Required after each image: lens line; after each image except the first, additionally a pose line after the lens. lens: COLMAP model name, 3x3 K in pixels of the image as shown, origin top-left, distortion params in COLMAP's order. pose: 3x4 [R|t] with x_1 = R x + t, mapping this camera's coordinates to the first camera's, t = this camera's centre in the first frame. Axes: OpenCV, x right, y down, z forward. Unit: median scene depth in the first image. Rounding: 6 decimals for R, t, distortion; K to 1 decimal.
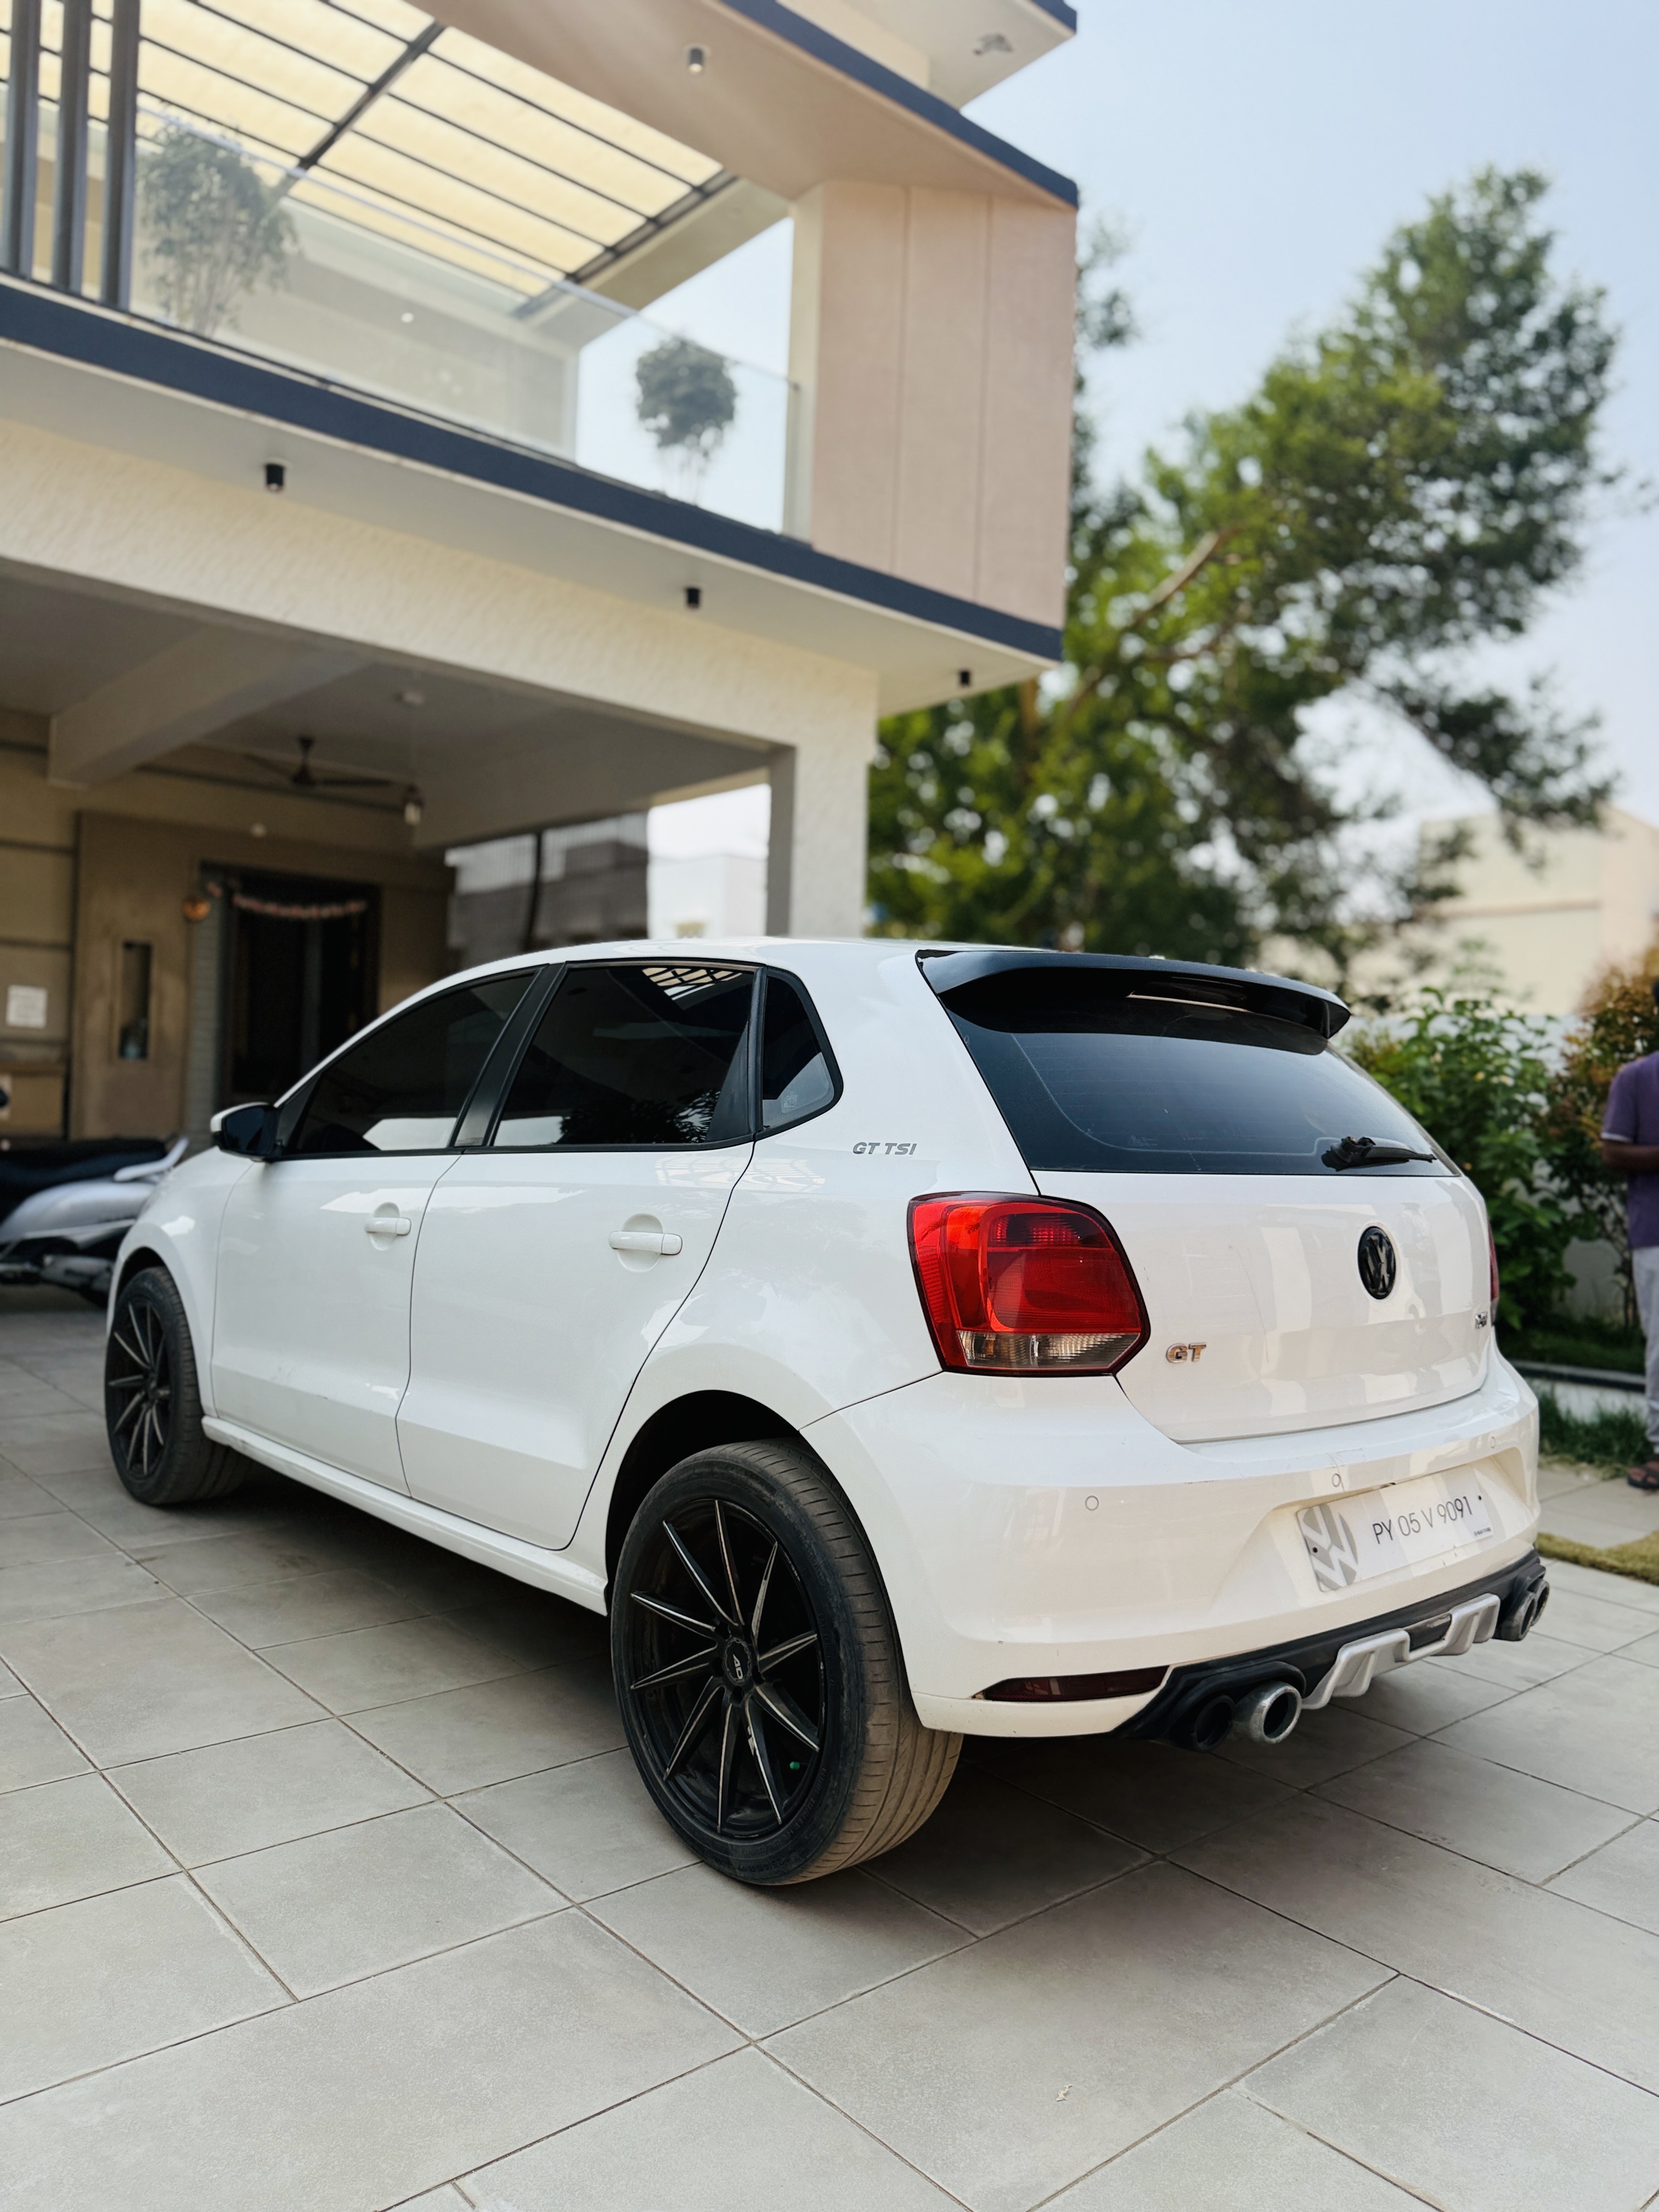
lens RADIAL K [[1569.5, 0, 829.5], [0, 1569.5, 1106.0], [0, 0, 1]] dist [0.066591, -0.088880]
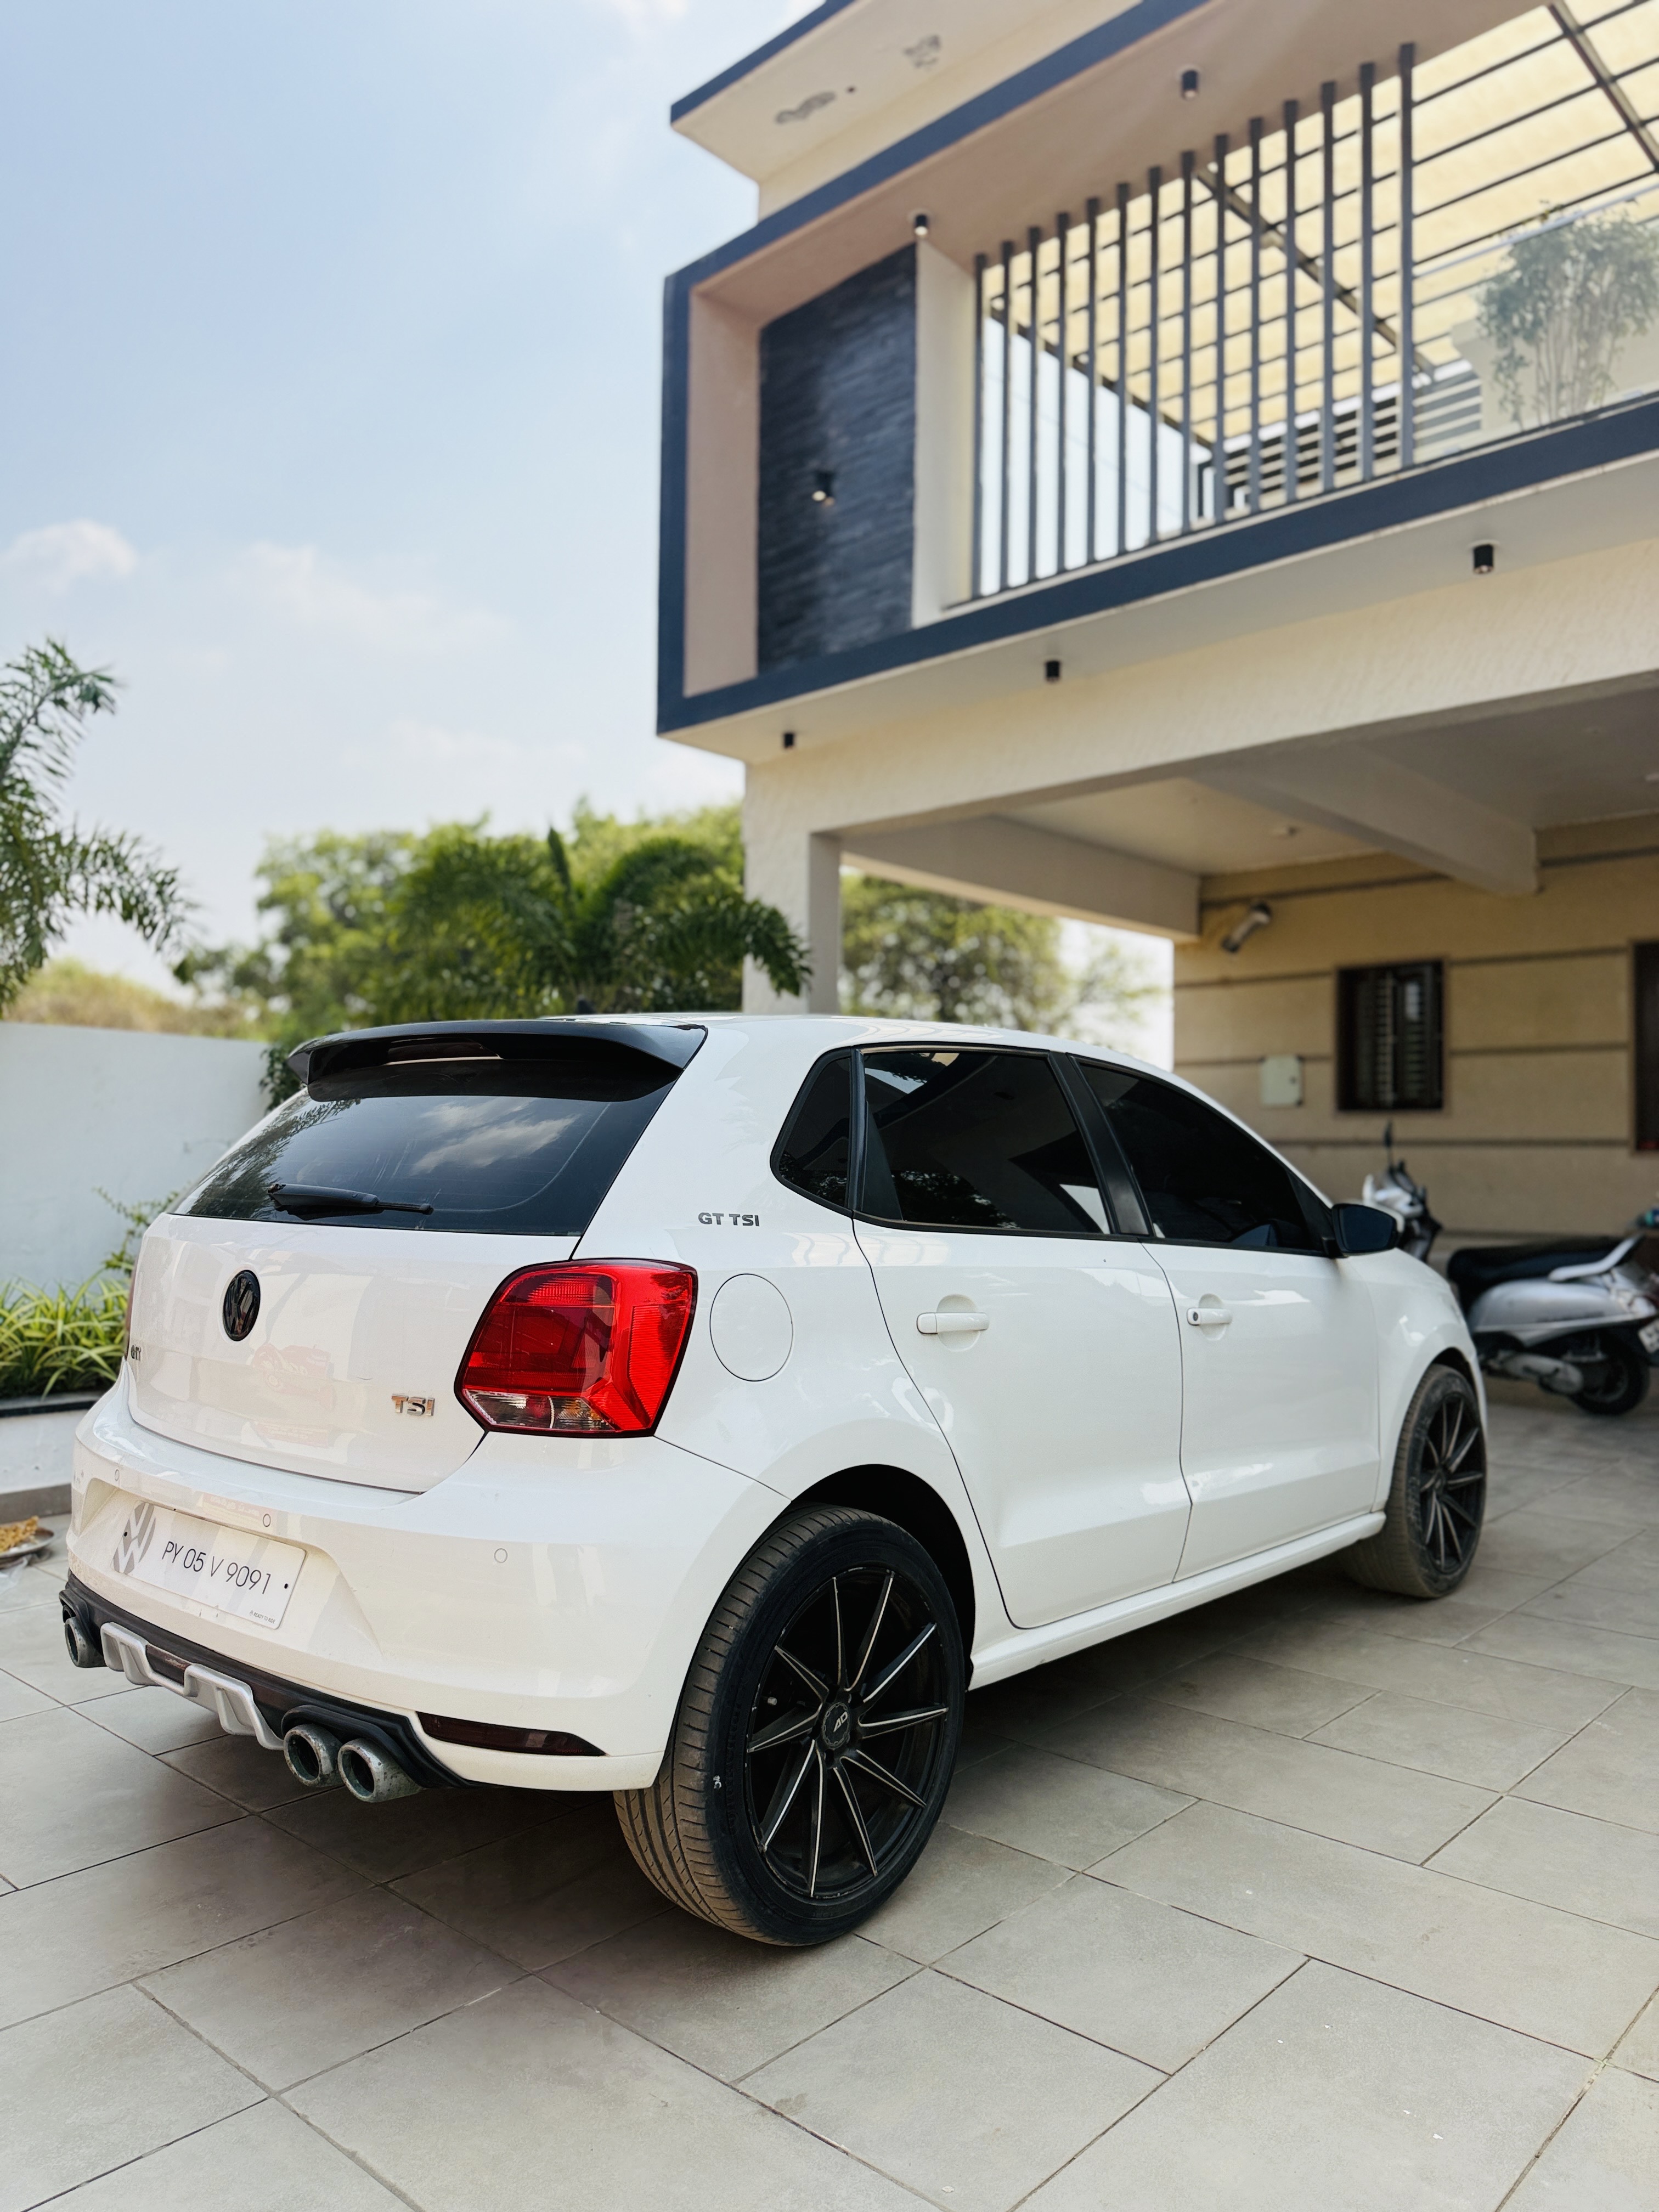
lens RADIAL K [[1556.8, 0, 810.3], [0, 1556.8, 1104.6], [0, 0, 1]] dist [0.059881, -0.083710]
pose [[0.117168, -0.075601, -0.990230, 1.013837], [-0.006120, 0.997024, -0.076844, 0.033619], [0.993093, 0.015064, 0.116357, 0.898179]]
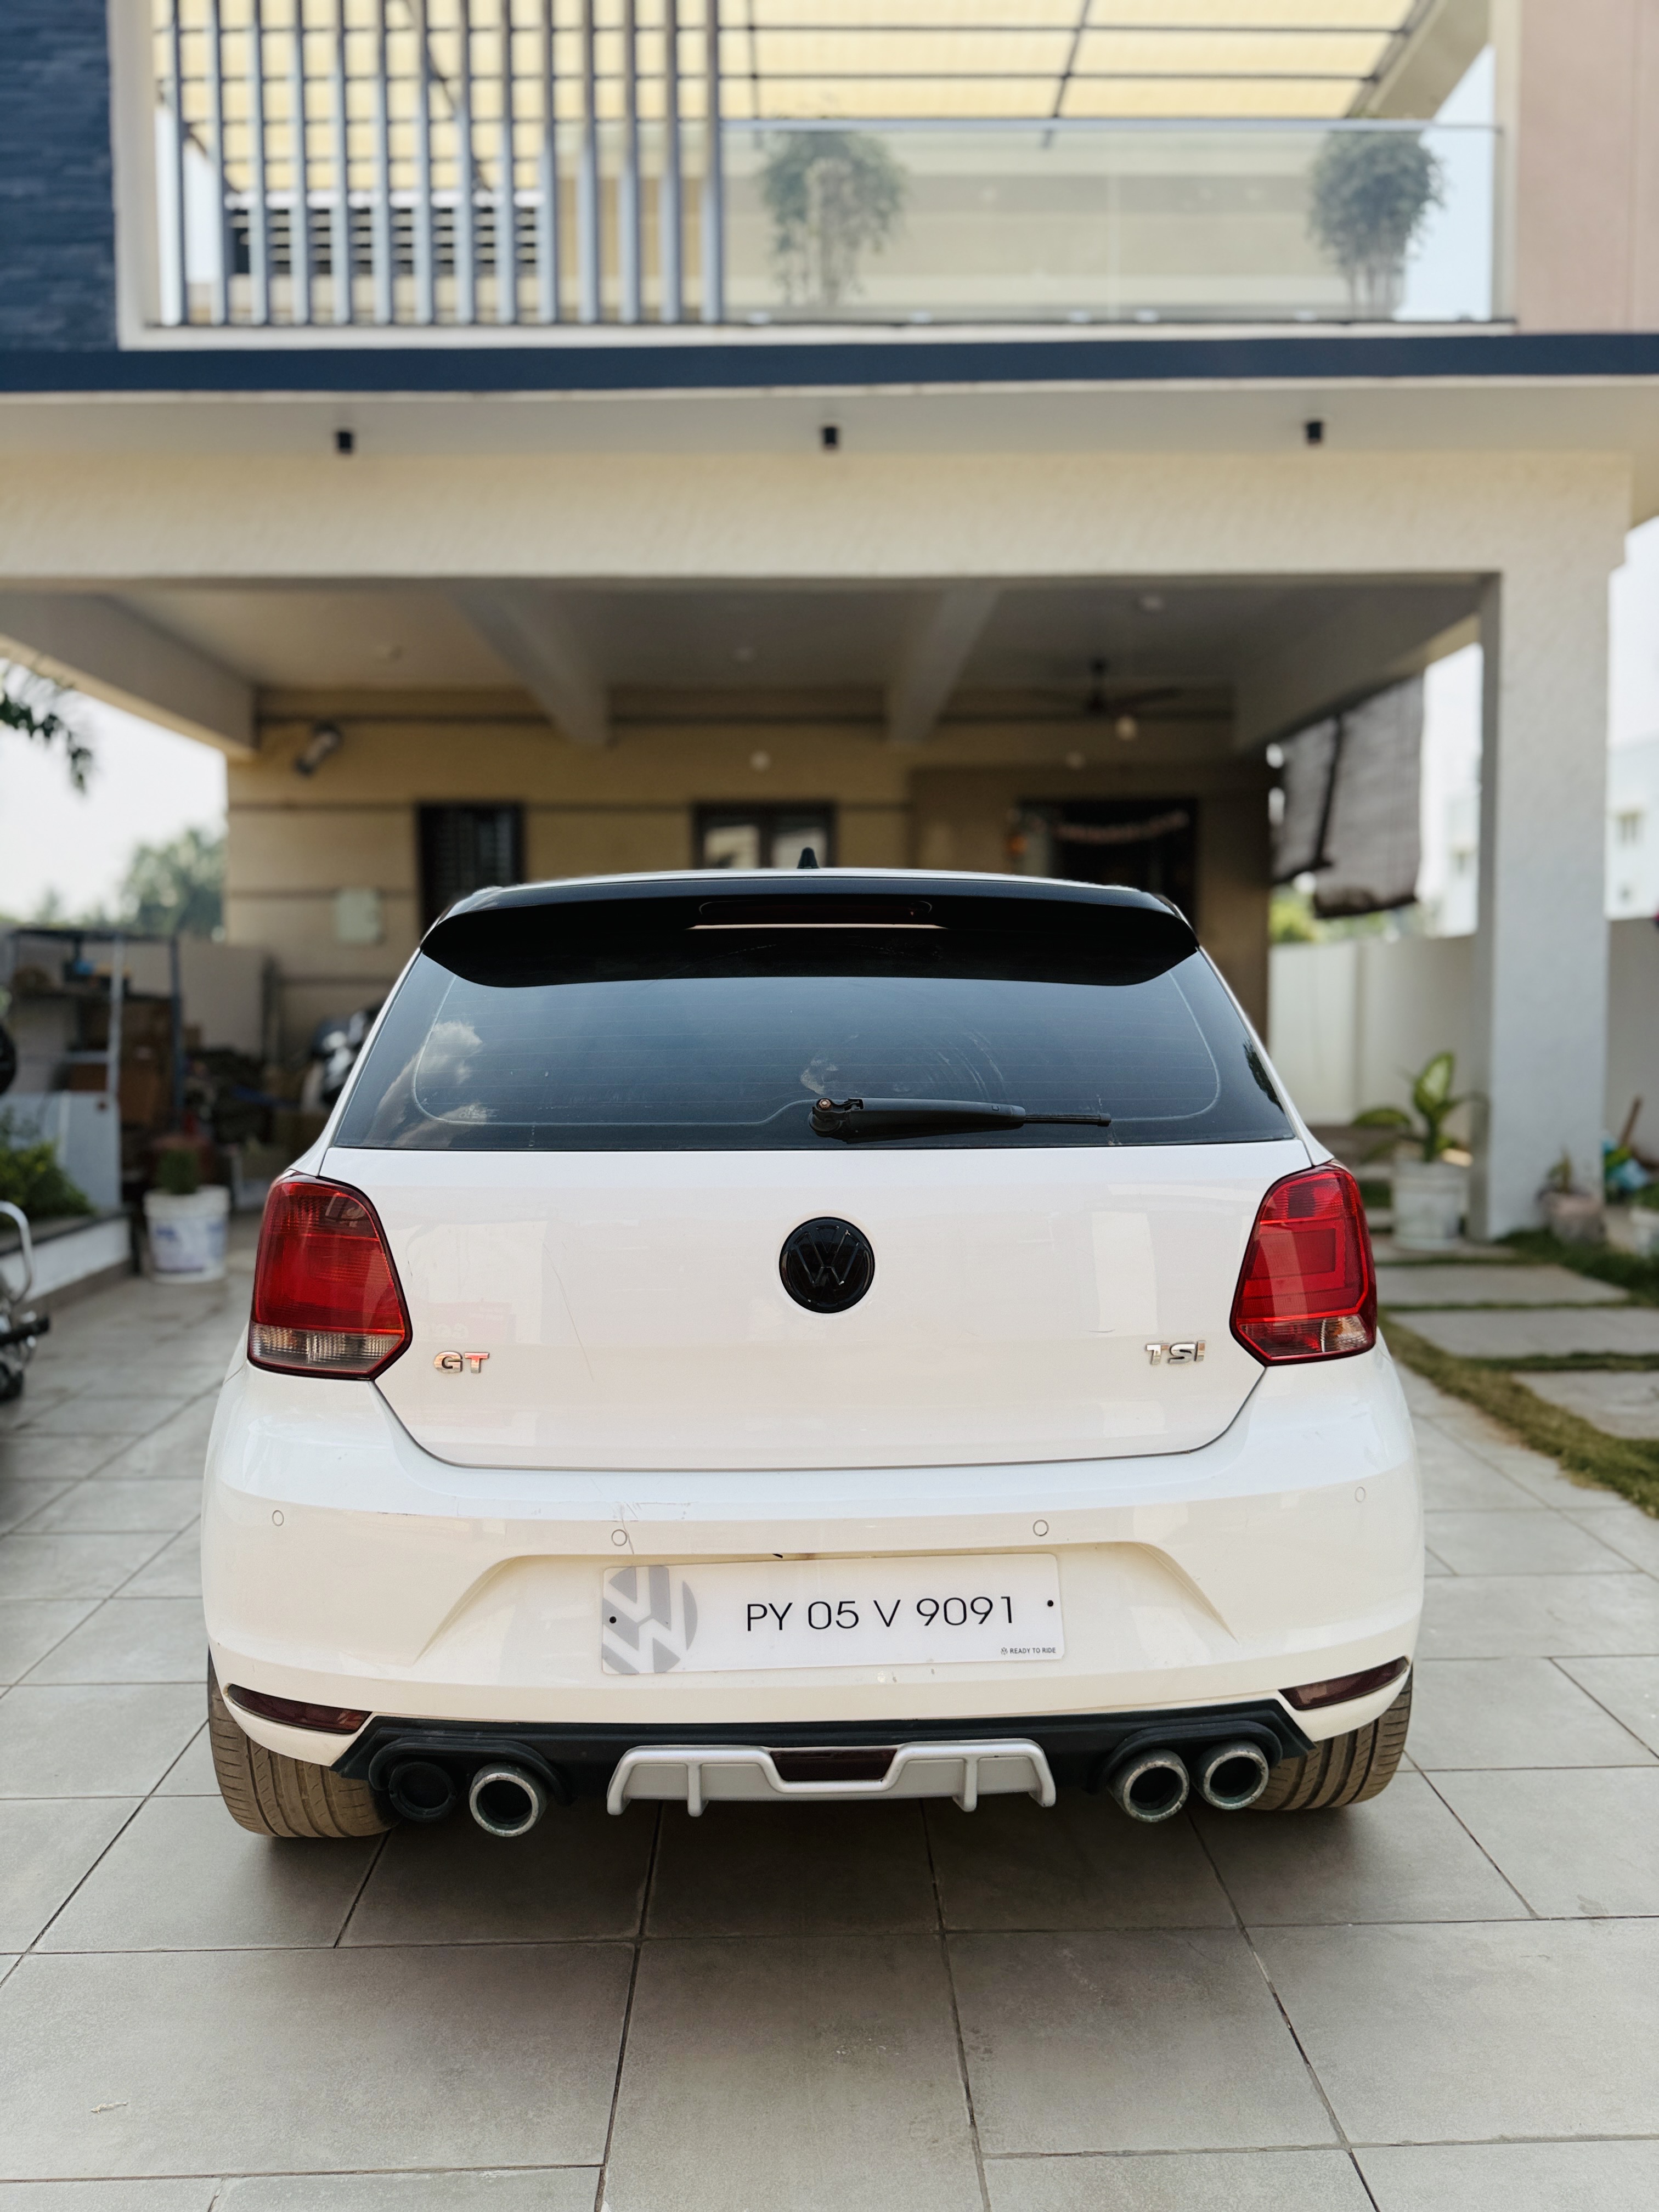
lens RADIAL K [[1569.5, 0, 829.5], [0, 1569.5, 1106.0], [0, 0, 1]] dist [0.066591, -0.088880]
pose [[0.771050, -0.000358, -0.636774, 0.594939], [0.039090, 0.998140, 0.046772, -0.008361], [0.635573, -0.060955, 0.769630, 0.309414]]
